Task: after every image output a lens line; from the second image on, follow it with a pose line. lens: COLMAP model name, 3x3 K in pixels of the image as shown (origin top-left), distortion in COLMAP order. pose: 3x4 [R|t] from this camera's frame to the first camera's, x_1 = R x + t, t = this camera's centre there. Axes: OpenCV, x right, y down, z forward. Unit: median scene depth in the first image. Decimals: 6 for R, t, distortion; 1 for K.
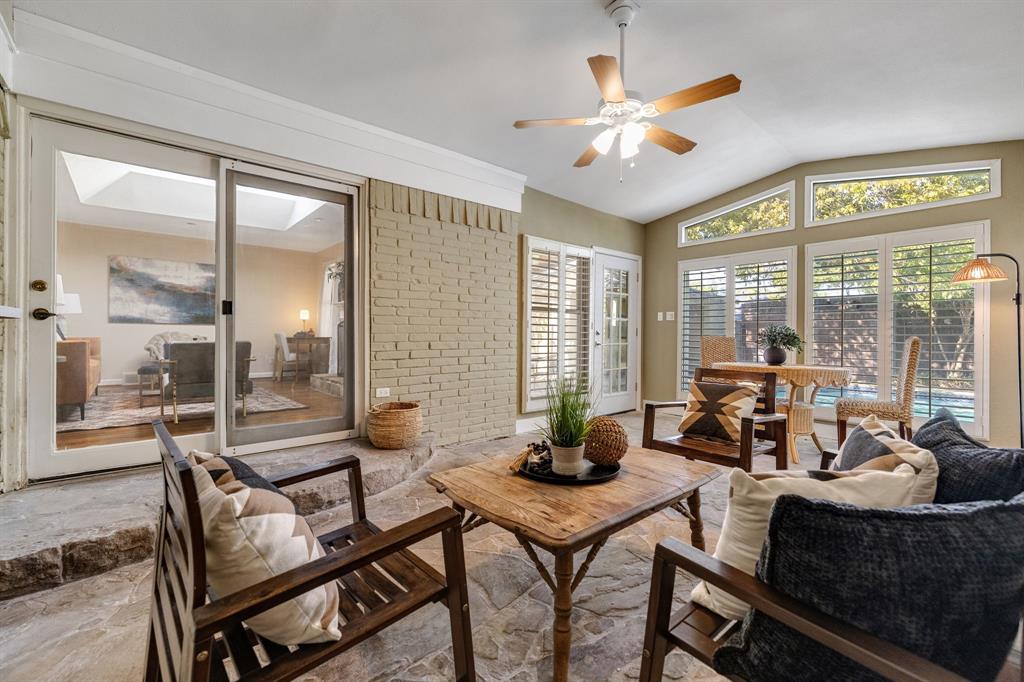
lens RADIAL K [[439.7, 0, 511.8], [0, 439.7, 333.4], [0, 0, 1]] dist [0.003871, -0.000581]
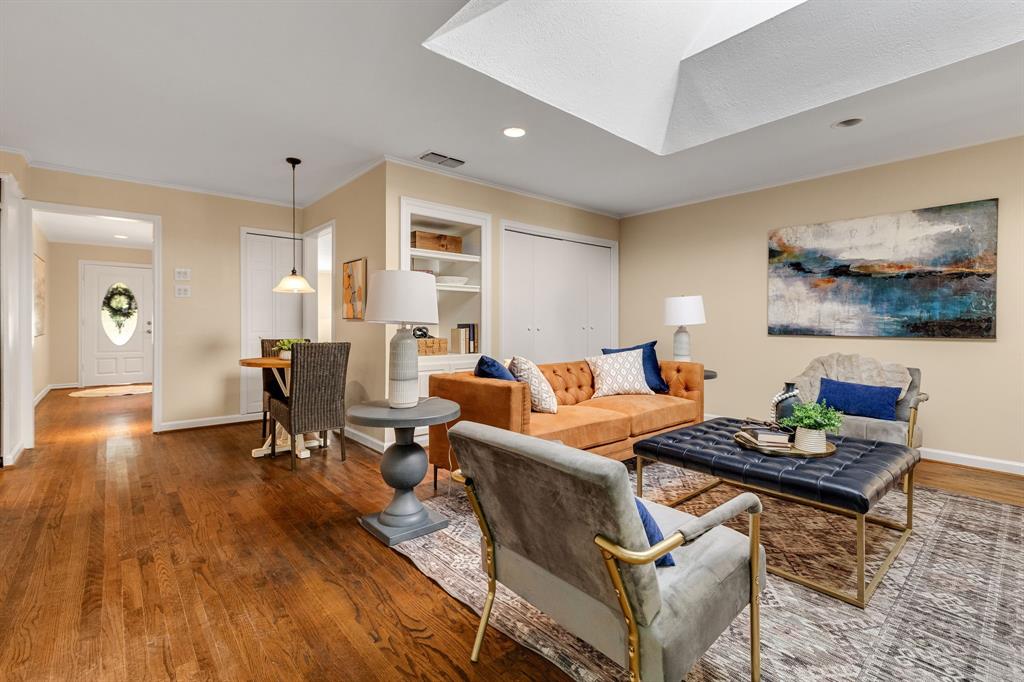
lens RADIAL K [[465.7, 0, 508.0], [0, 465.7, 325.6], [0, 0, 1]] dist [0.009531, -0.000031]
pose [[-0.009842, -0.005048, -0.999939, -0.213946], [-0.001514, 0.999986, -0.005033, -0.032819], [0.999950, 0.001464, -0.009849, 0.592312]]
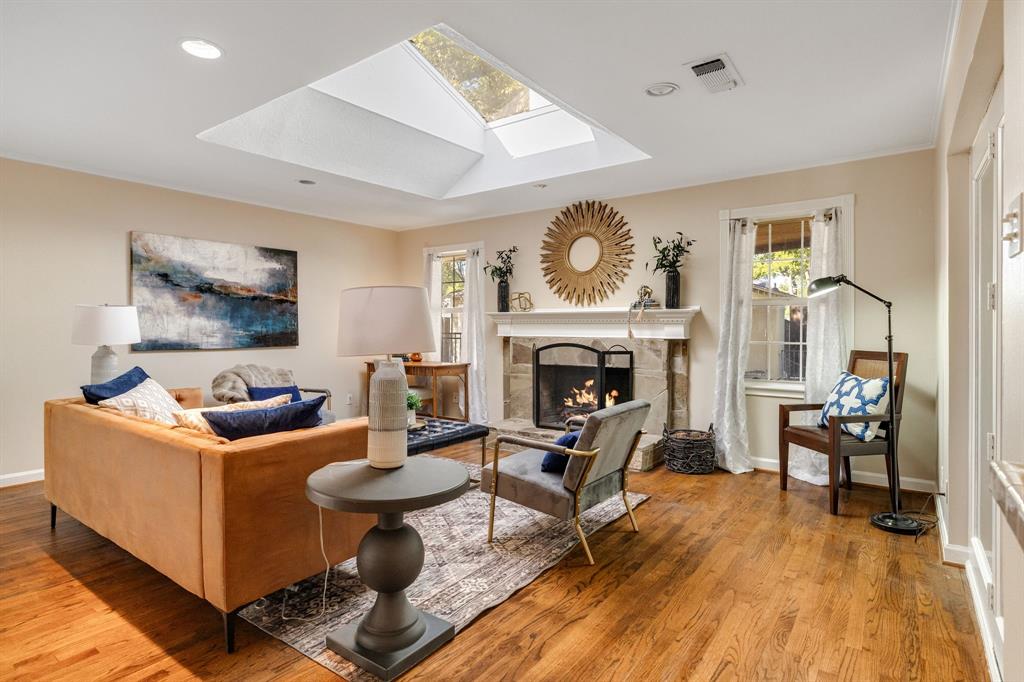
lens RADIAL K [[536.9, 0, 511.2], [0, 536.9, 329.8], [0, 0, 1]] dist [-0.007798, 0.001292]
pose [[0.974343, -0.011049, 0.224795, -0.566082], [0.008960, 0.999907, 0.010313, -0.052668], [-0.224888, -0.008034, 0.974351, 0.219152]]
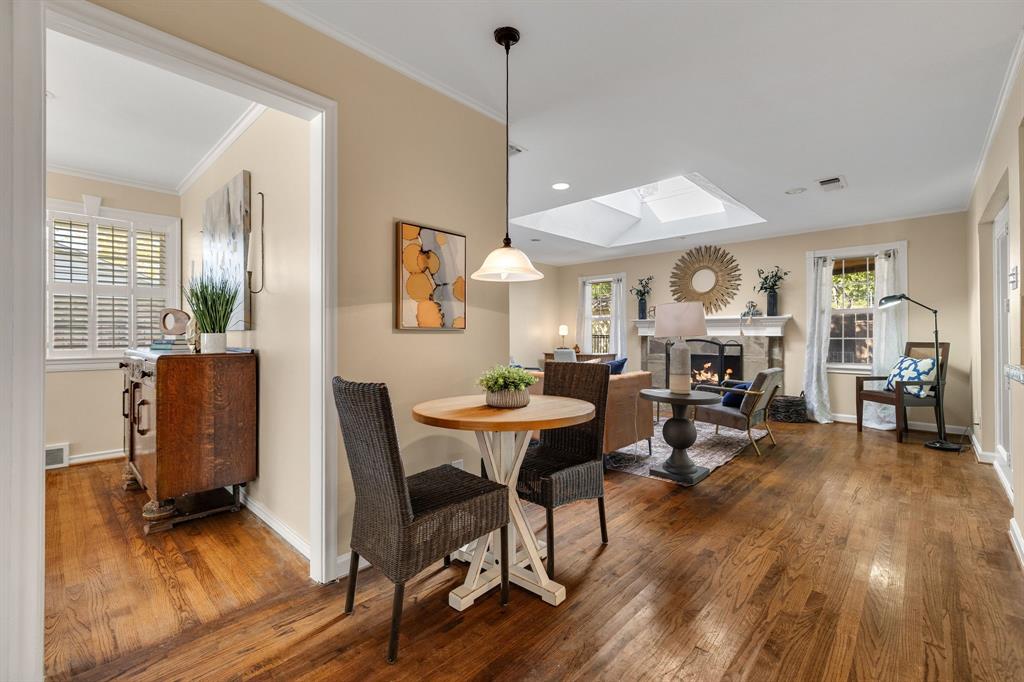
lens RADIAL K [[439.7, 0, 511.2], [0, 439.7, 332.3], [0, 0, 1]] dist [0.003871, -0.000581]
pose [[0.994463, -0.007686, 0.104804, -0.802305], [0.008214, 0.999956, -0.004612, -0.039989], [-0.104764, 0.005447, 0.994482, 0.044477]]
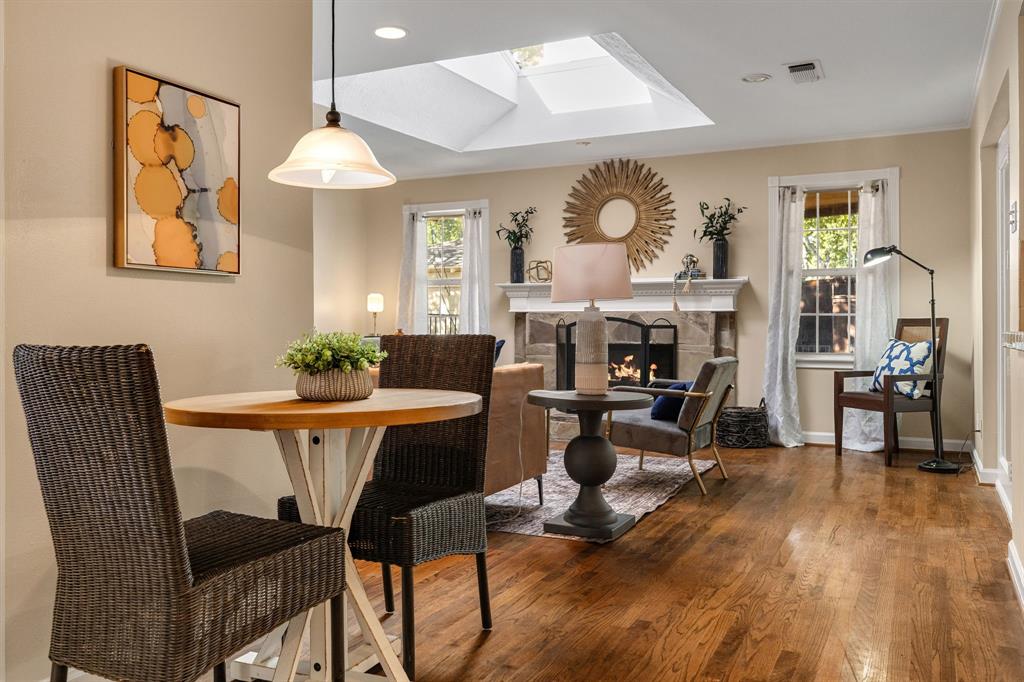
lens RADIAL K [[847.7, 0, 510.9], [0, 847.7, 323.3], [0, 0, 1]] dist [-0.002498, 0.005127]
pose [[0.918684, -0.007959, 0.394913, -0.839847], [0.007366, 0.999968, 0.003019, -0.023045], [-0.394924, 0.000135, 0.918714, 0.008215]]
